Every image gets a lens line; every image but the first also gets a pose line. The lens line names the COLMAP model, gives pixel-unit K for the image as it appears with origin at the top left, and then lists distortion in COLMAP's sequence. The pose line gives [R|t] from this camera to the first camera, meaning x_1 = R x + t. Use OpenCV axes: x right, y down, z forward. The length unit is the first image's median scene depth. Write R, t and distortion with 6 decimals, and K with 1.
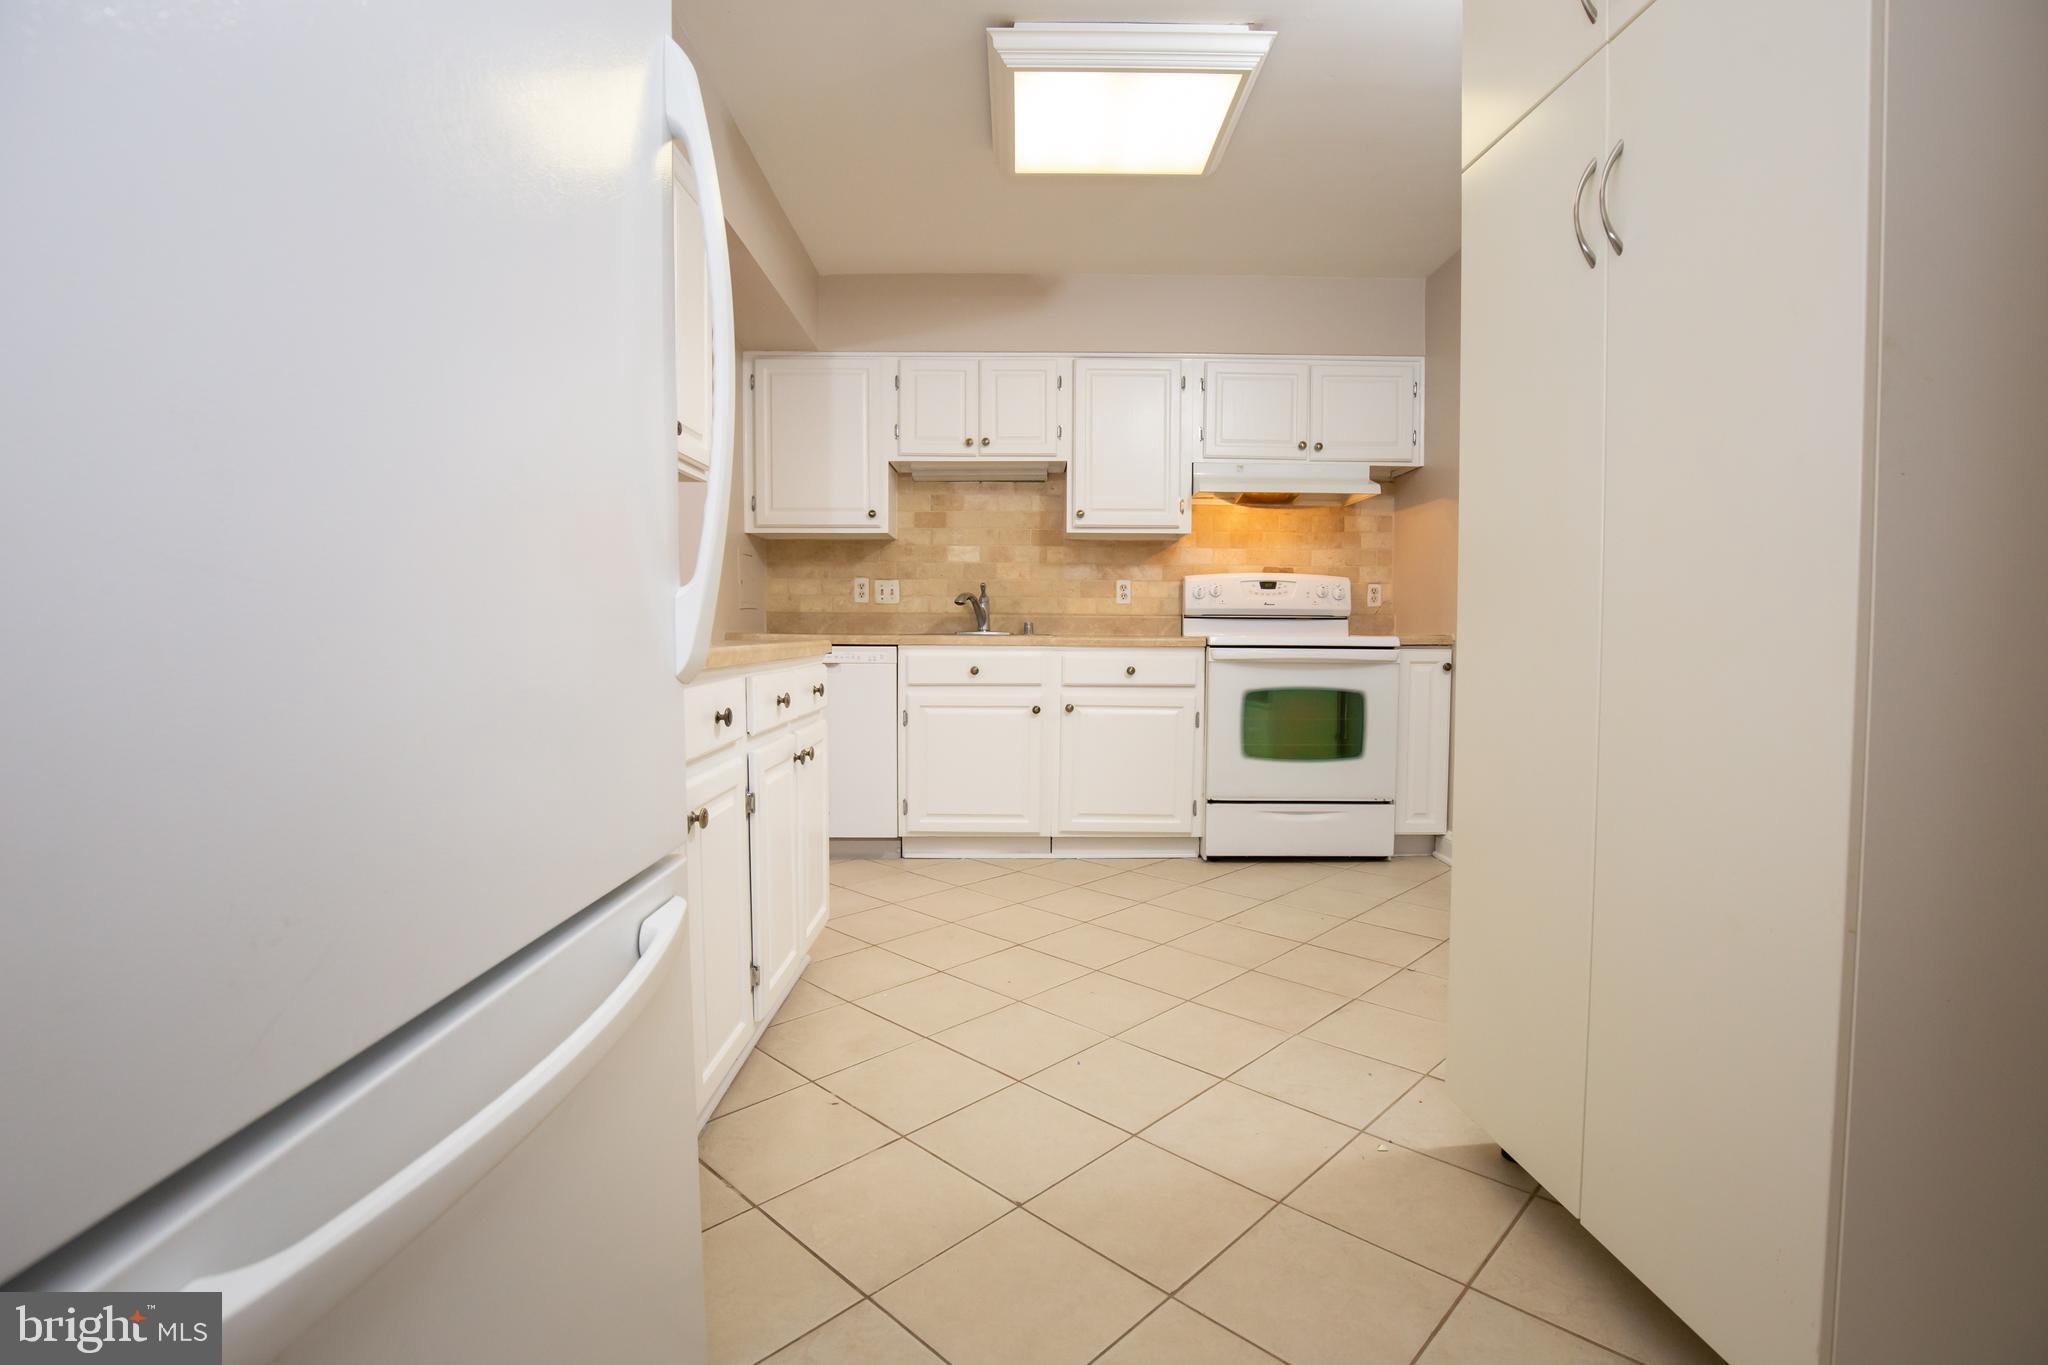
lens RADIAL K [[963.1, 0, 1029.6], [0, 963.1, 670.1], [0, 0, 1]] dist [-0.039681, 0.008051]
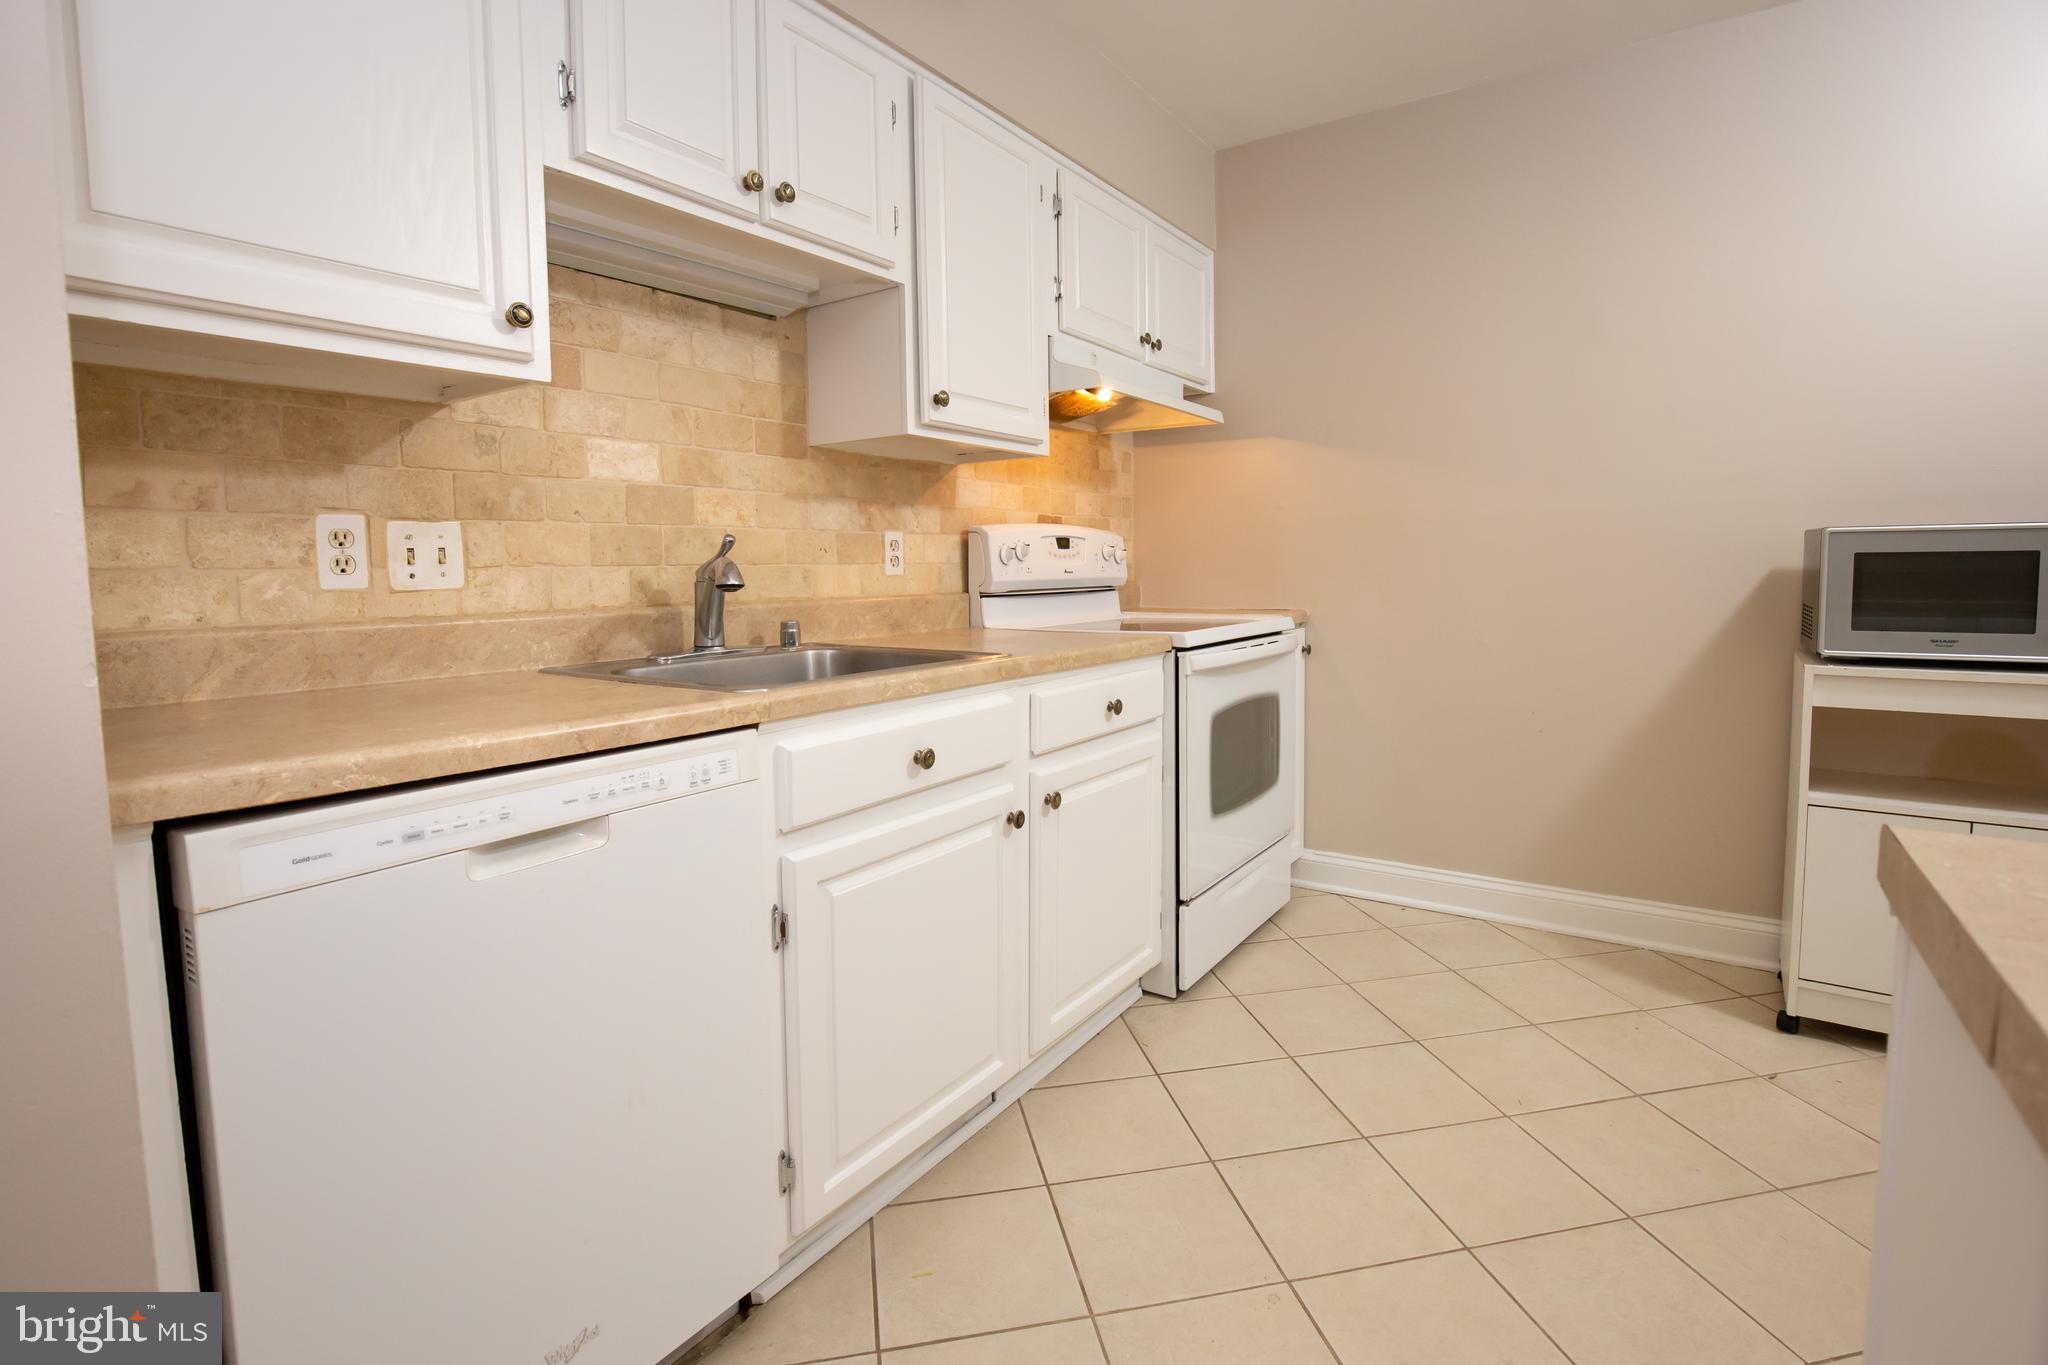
lens RADIAL K [[968.0, 0, 1066.6], [0, 968.0, 627.8], [0, 0, 1]] dist [-0.048621, 0.007119]
pose [[0.549622, -0.066026, 0.832800, -0.306939], [0.051939, 0.997644, 0.044817, -0.059293], [-0.833797, 0.018623, 0.551756, 0.626792]]
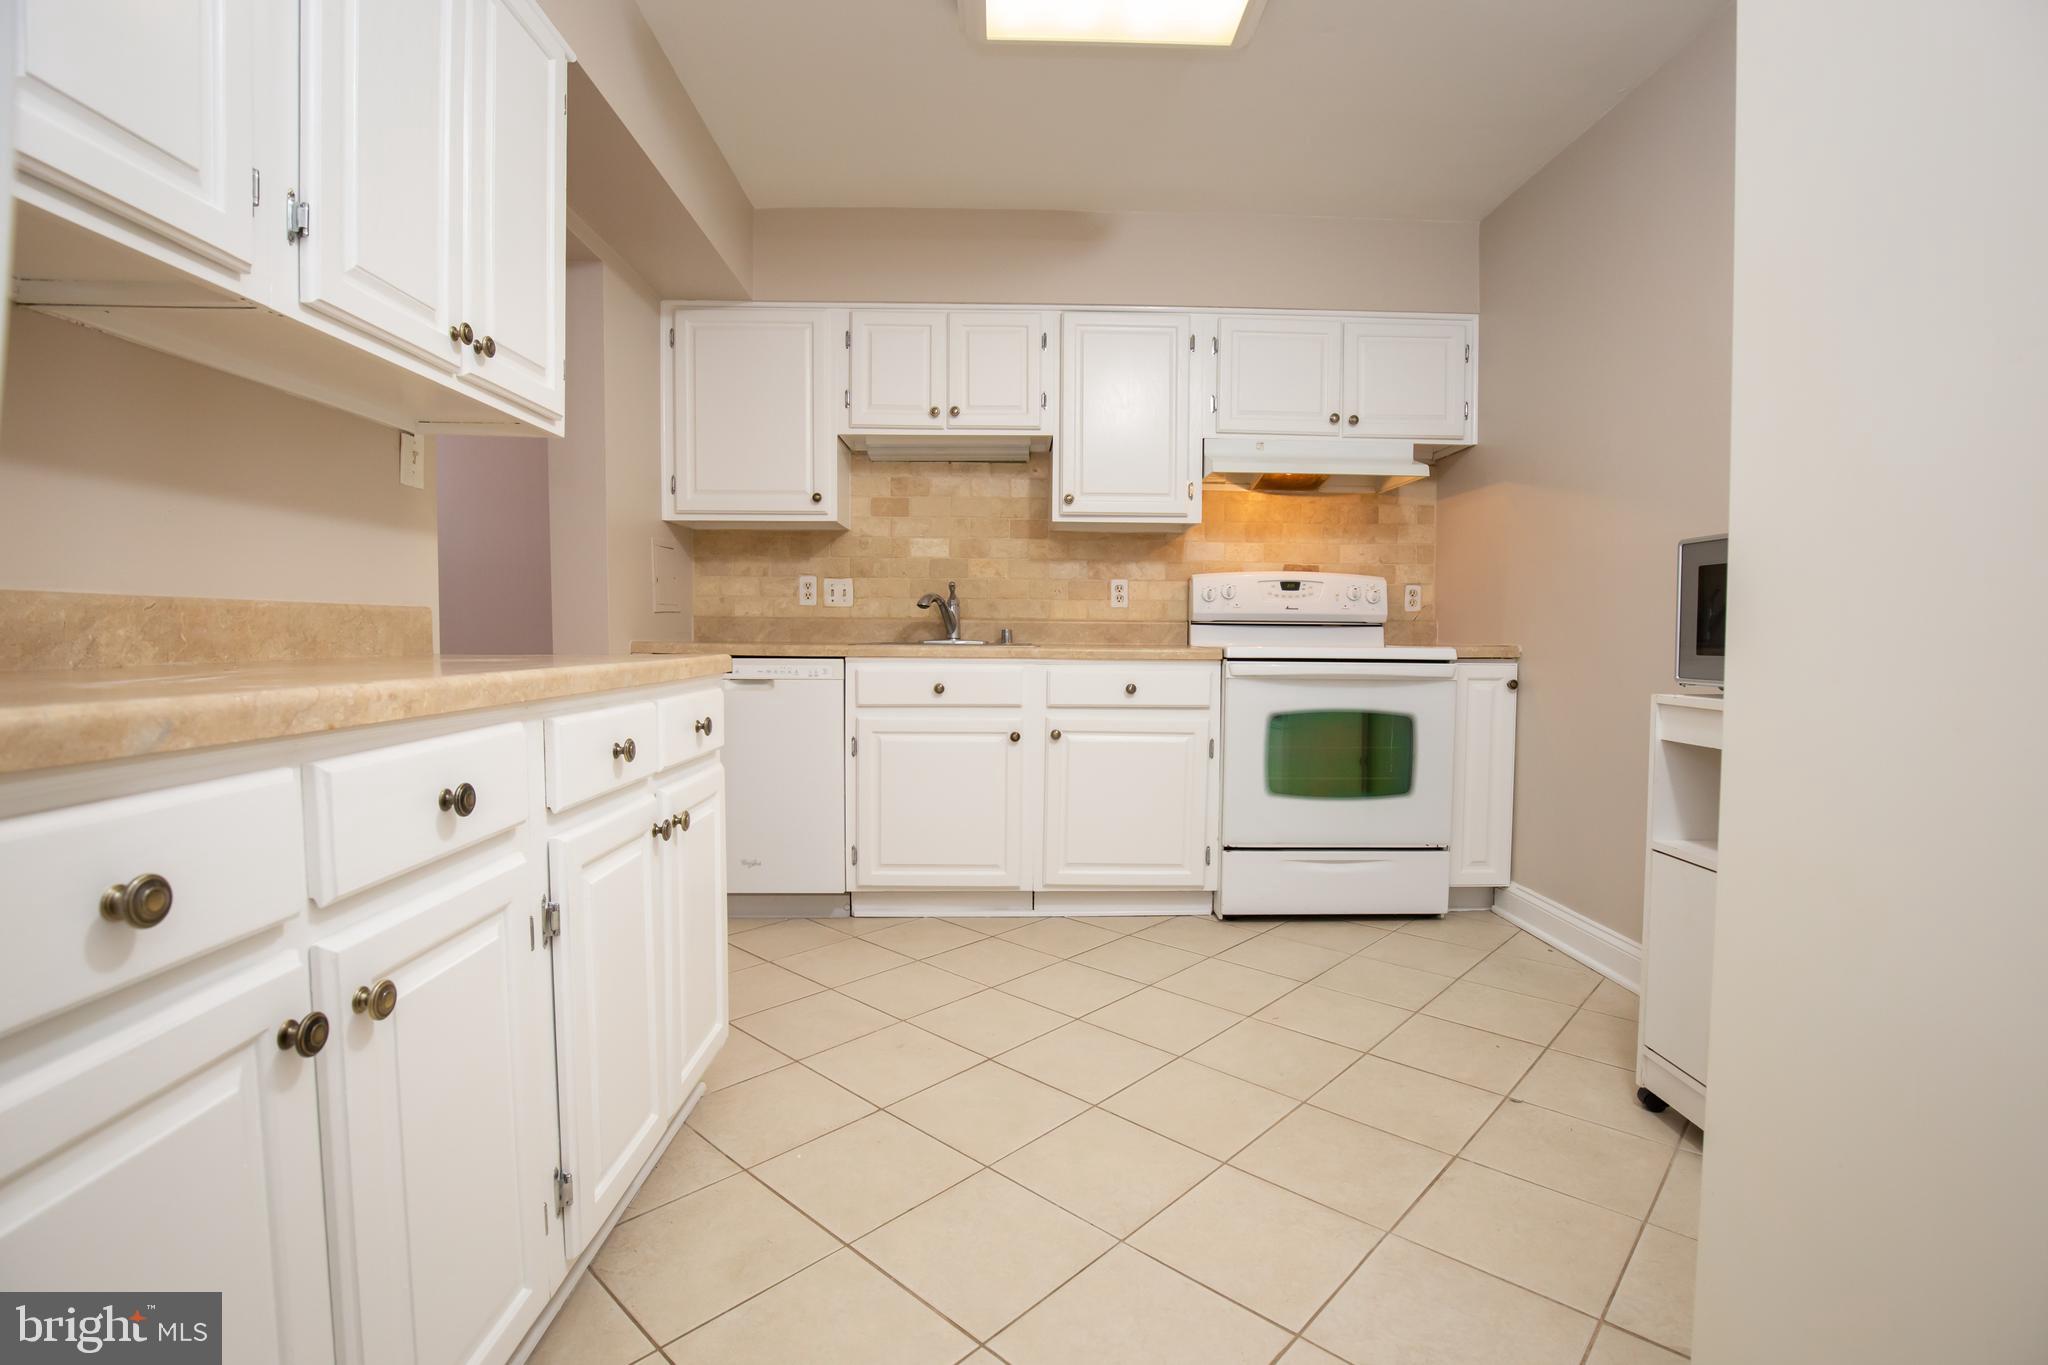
lens RADIAL K [[963.1, 0, 1029.6], [0, 963.1, 670.1], [0, 0, 1]] dist [-0.039681, 0.008051]
pose [[0.999838, 0.001338, 0.017961, 0.003846], [-0.001243, 0.999985, -0.005294, -0.009432], [-0.017968, 0.005271, 0.999825, 0.158810]]
